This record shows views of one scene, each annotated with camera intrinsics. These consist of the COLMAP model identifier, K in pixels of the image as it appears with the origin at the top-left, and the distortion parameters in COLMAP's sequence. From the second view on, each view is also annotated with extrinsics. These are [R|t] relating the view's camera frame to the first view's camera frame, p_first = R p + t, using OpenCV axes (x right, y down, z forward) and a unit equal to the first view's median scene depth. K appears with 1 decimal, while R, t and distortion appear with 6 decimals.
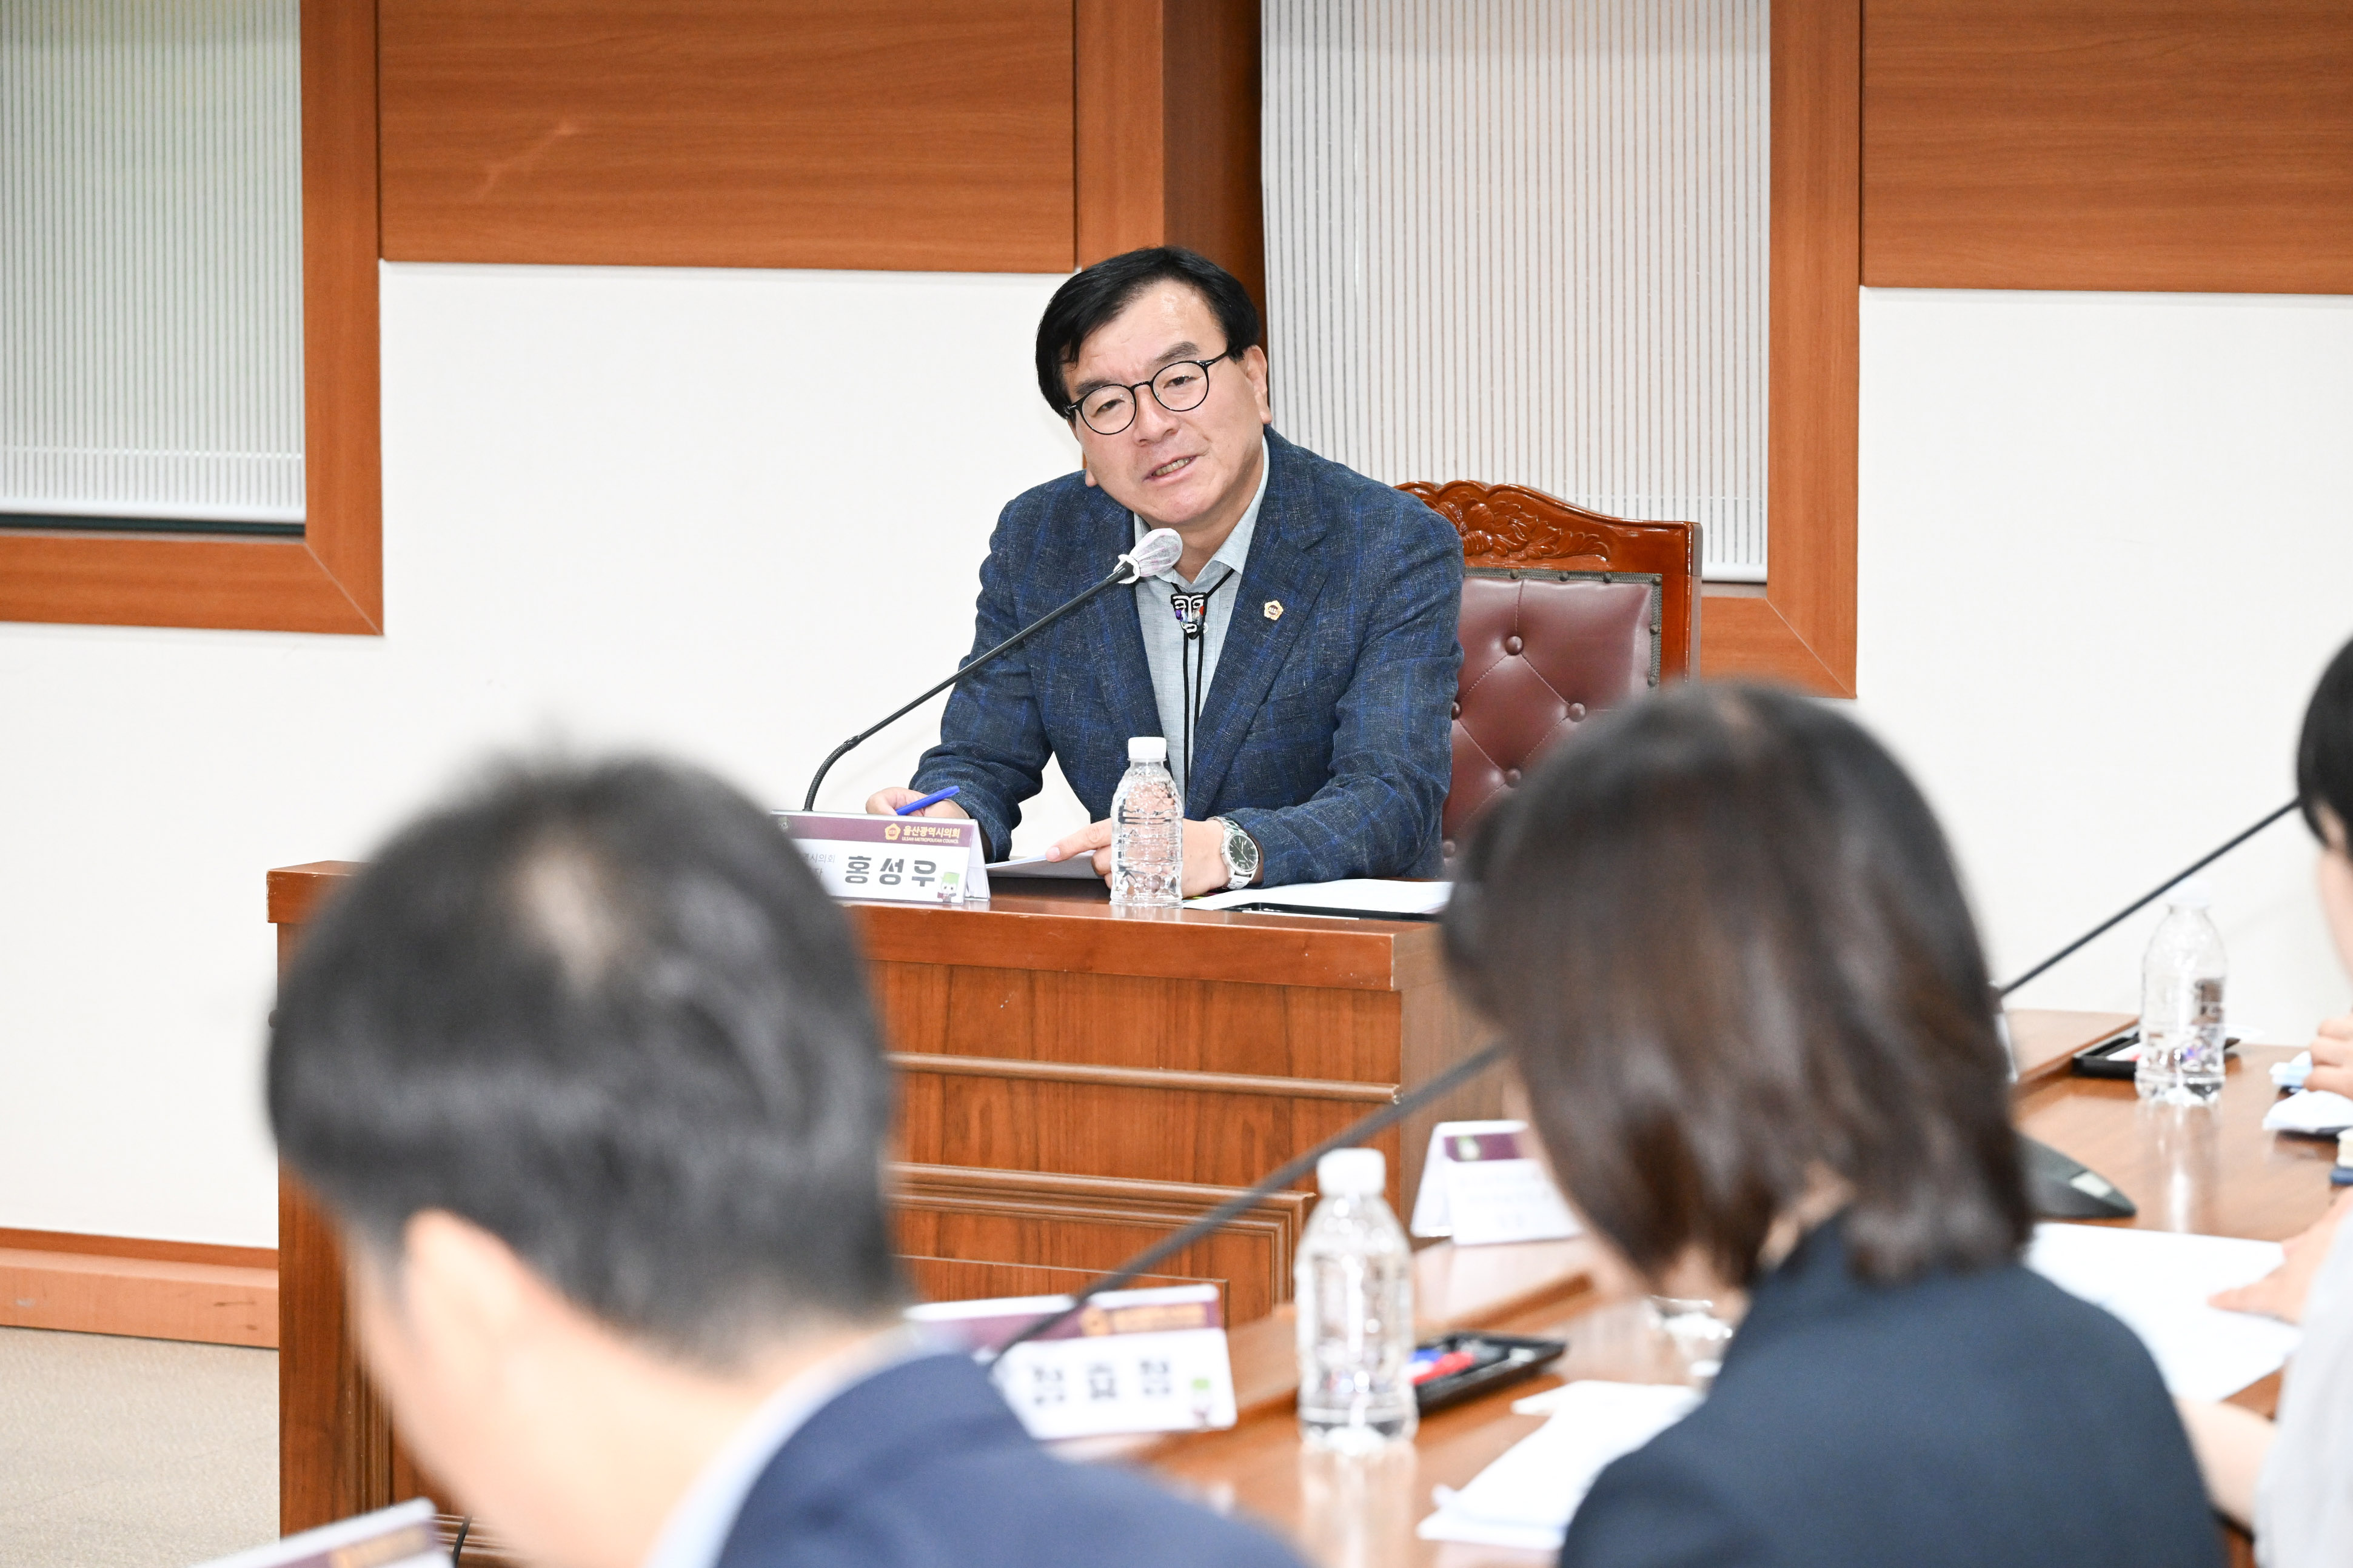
lens RADIAL K [[8604.9, 0, 1161.0], [0, 8604.9, 780.5], [0, 0, 1]] dist [0.040176, 0.000000]
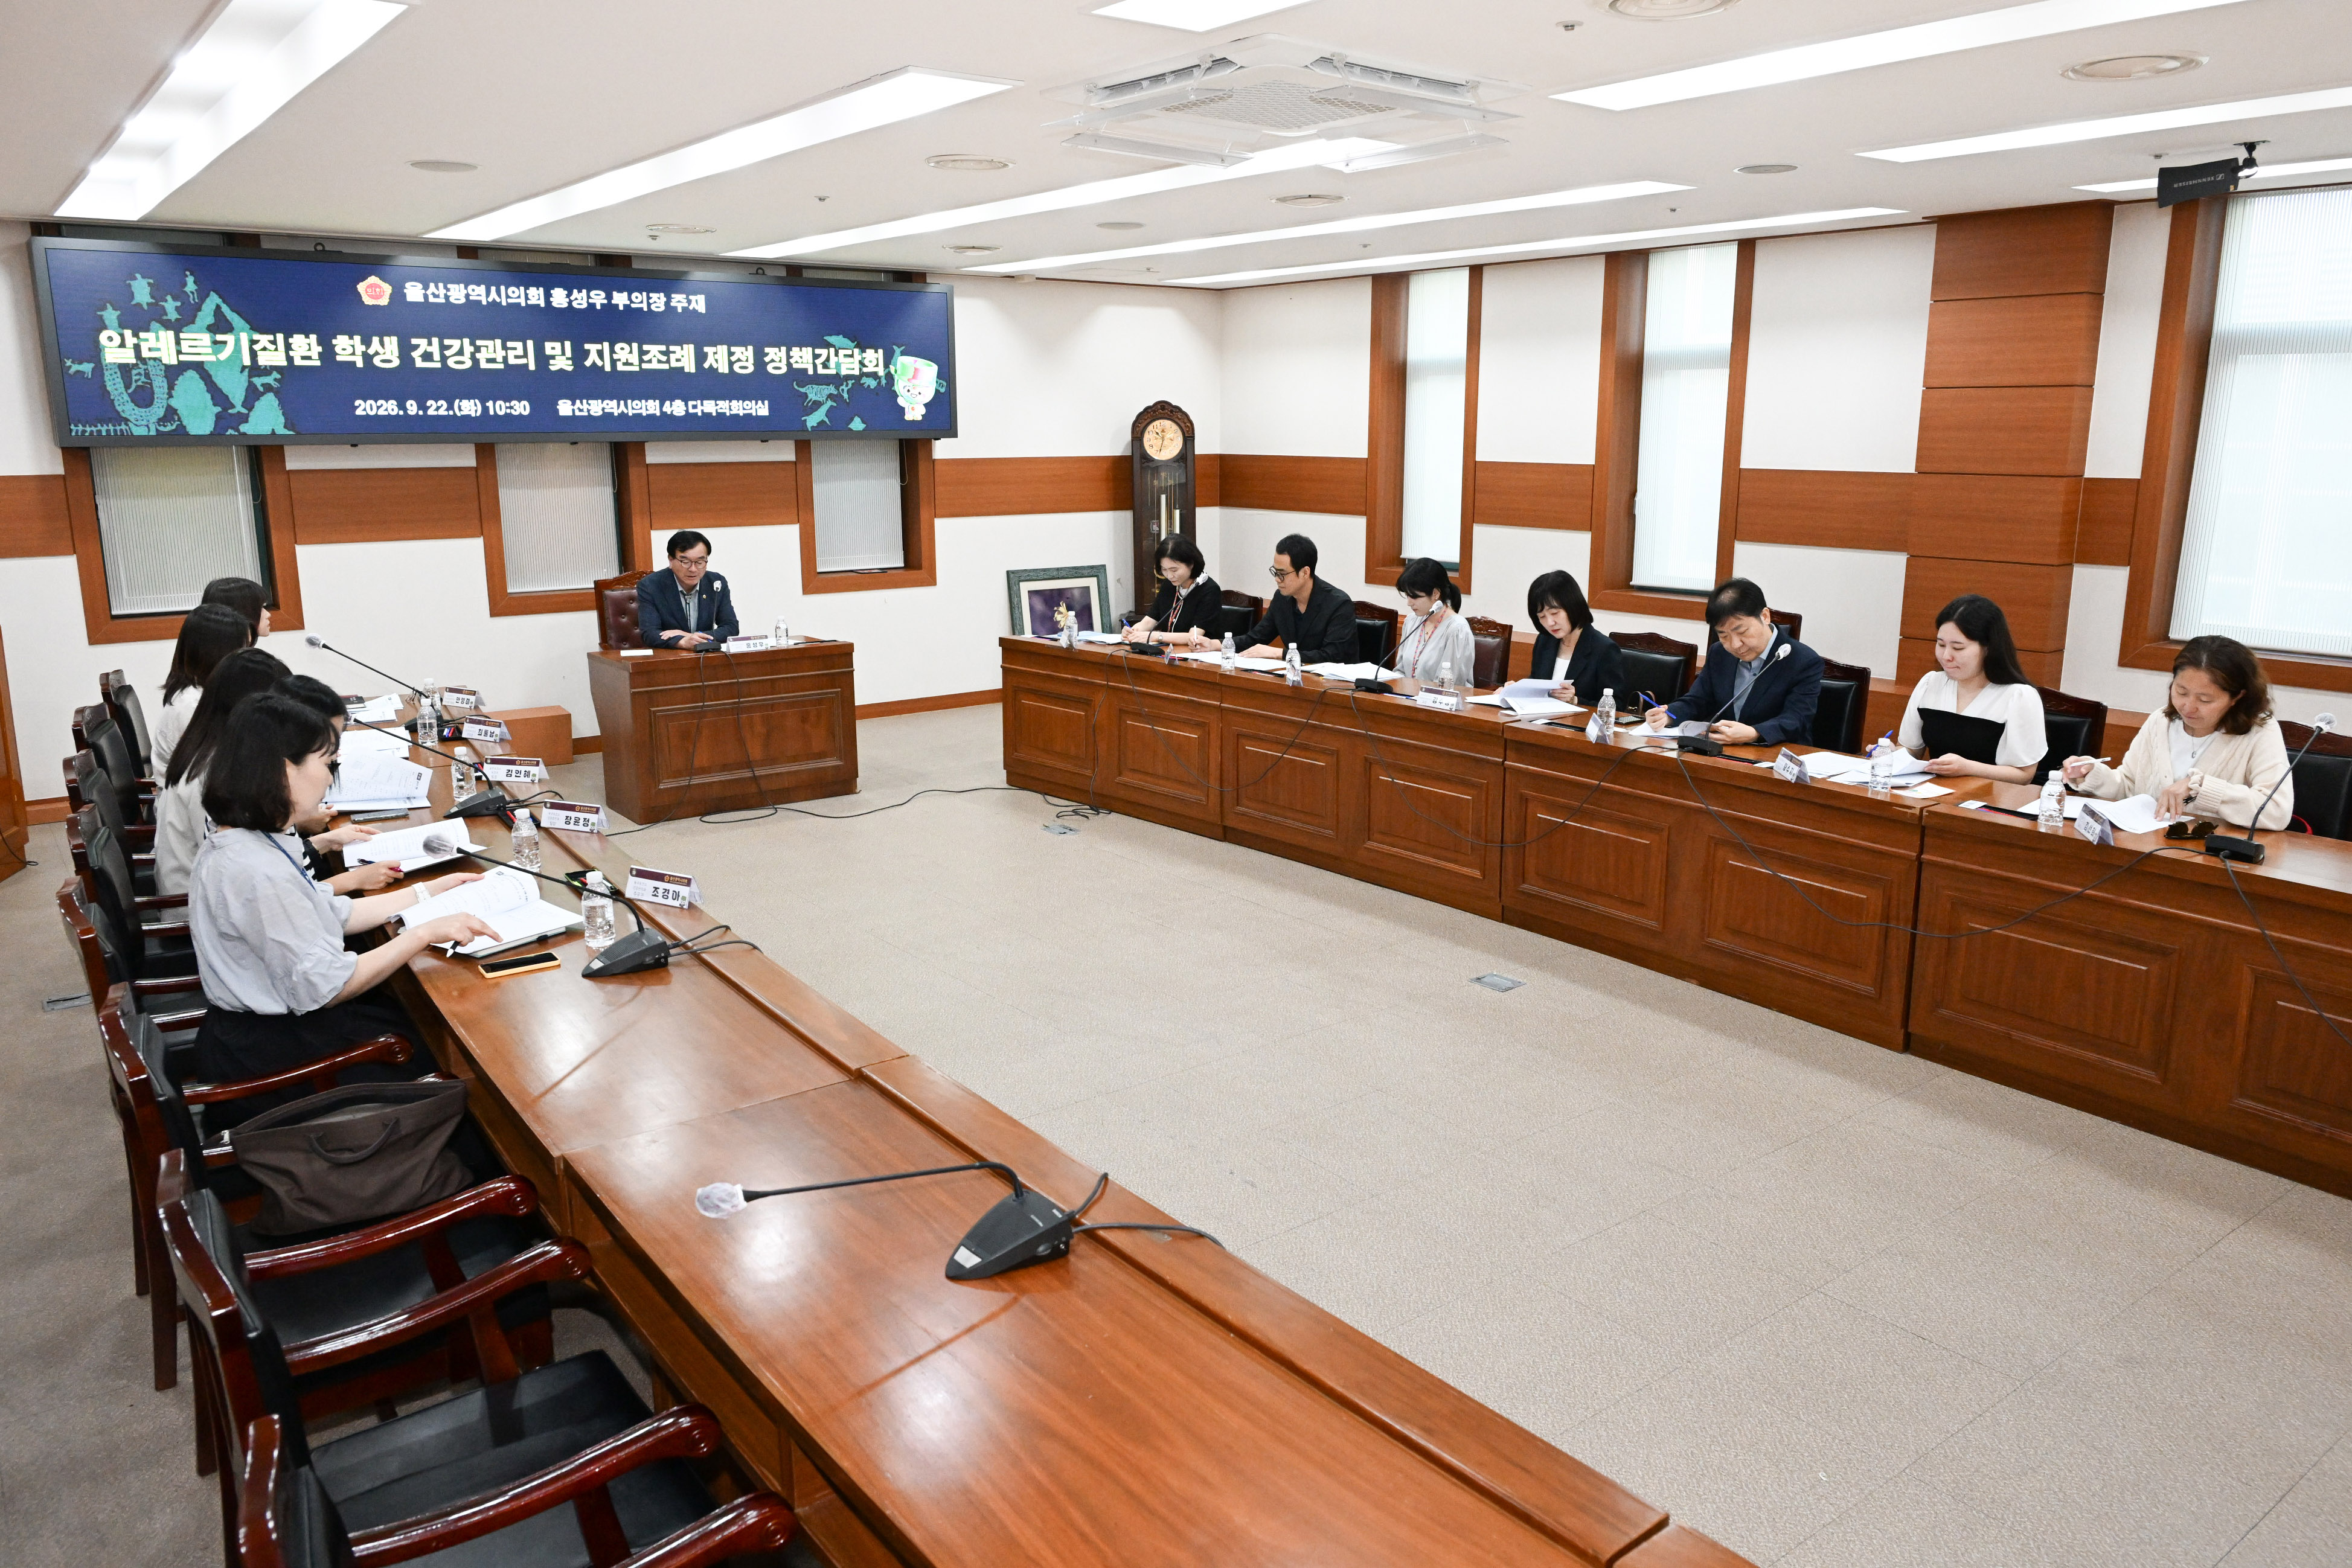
lens RADIAL K [[1662.5, 0, 1192.9], [0, 1662.5, 771.4], [0, 0, 1]] dist [0.001728, -0.001628]
pose [[0.421882, -0.188720, 0.886792, -0.805736], [0.084723, 0.982023, 0.168680, -0.060855], [-0.902684, 0.003969, 0.430286, 0.257572]]
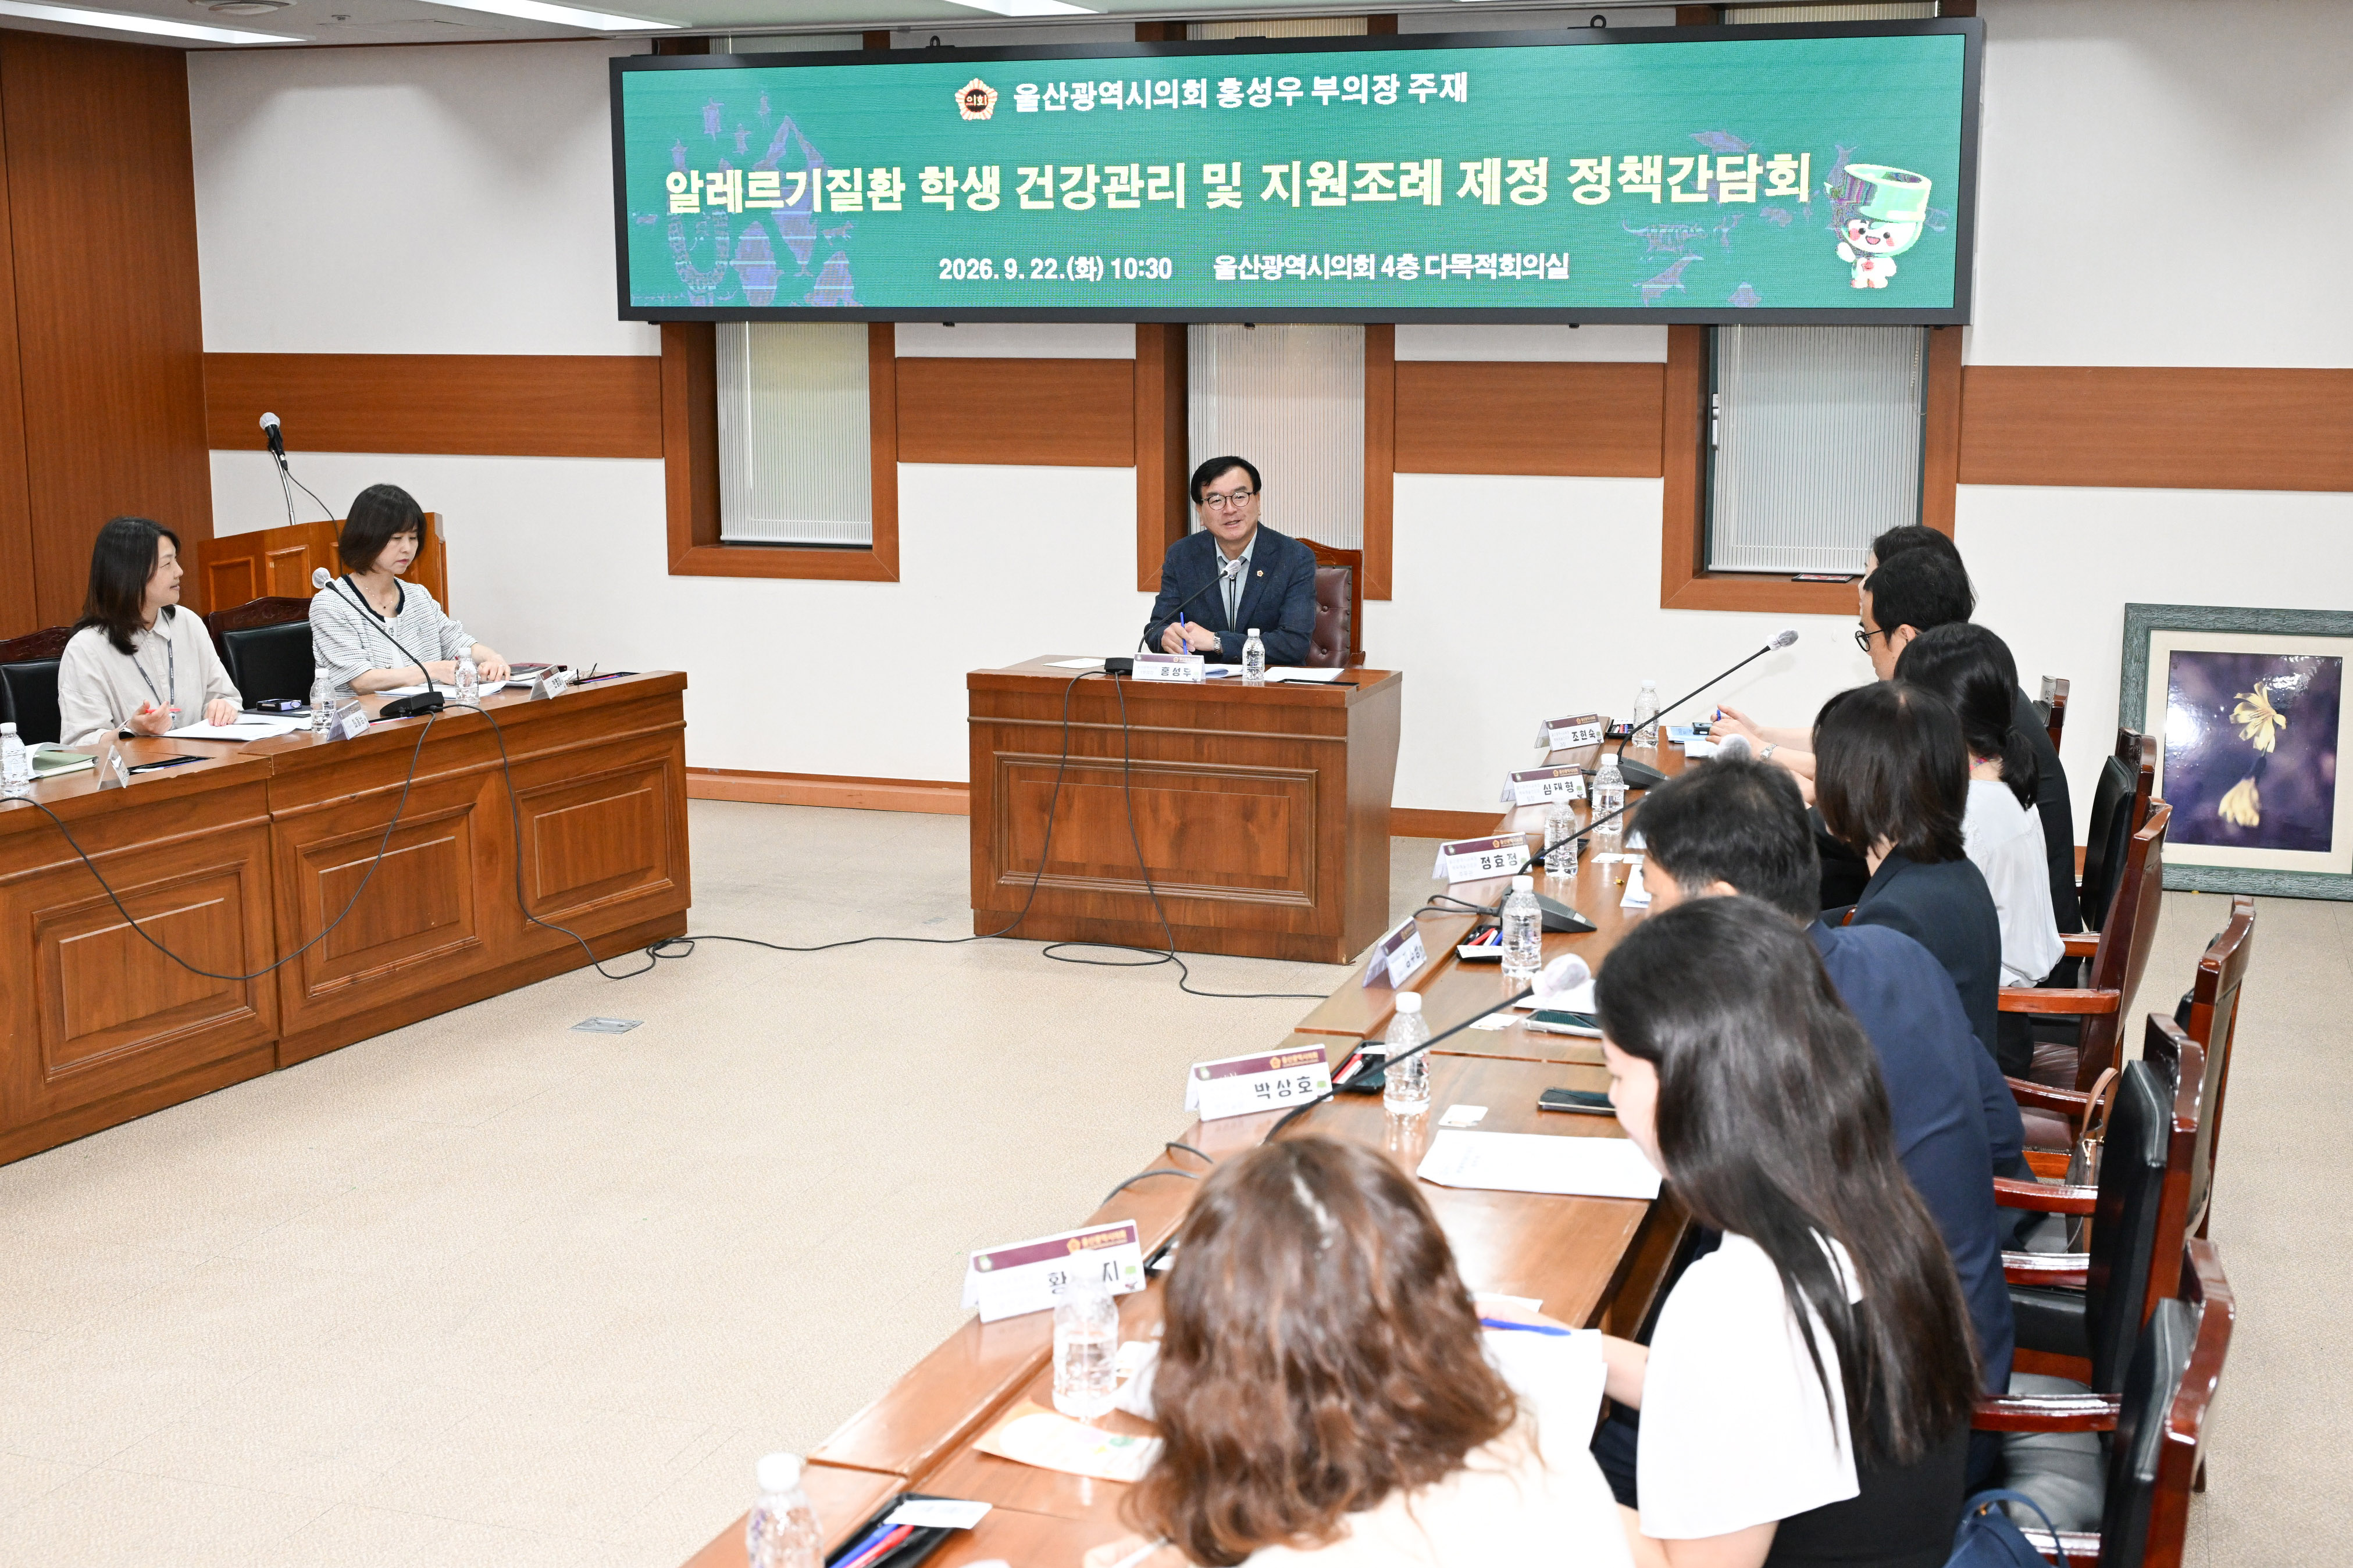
lens RADIAL K [[2852.2, 0, 1192.7], [0, 2852.2, 764.4], [0, 0, 1]] dist [-0.009458, 0.000000]
pose [[0.988293, -0.025645, 0.150397, -0.171092], [0.014607, 0.997148, 0.074042, -0.031065], [-0.151867, -0.070978, 0.985849, -0.053598]]
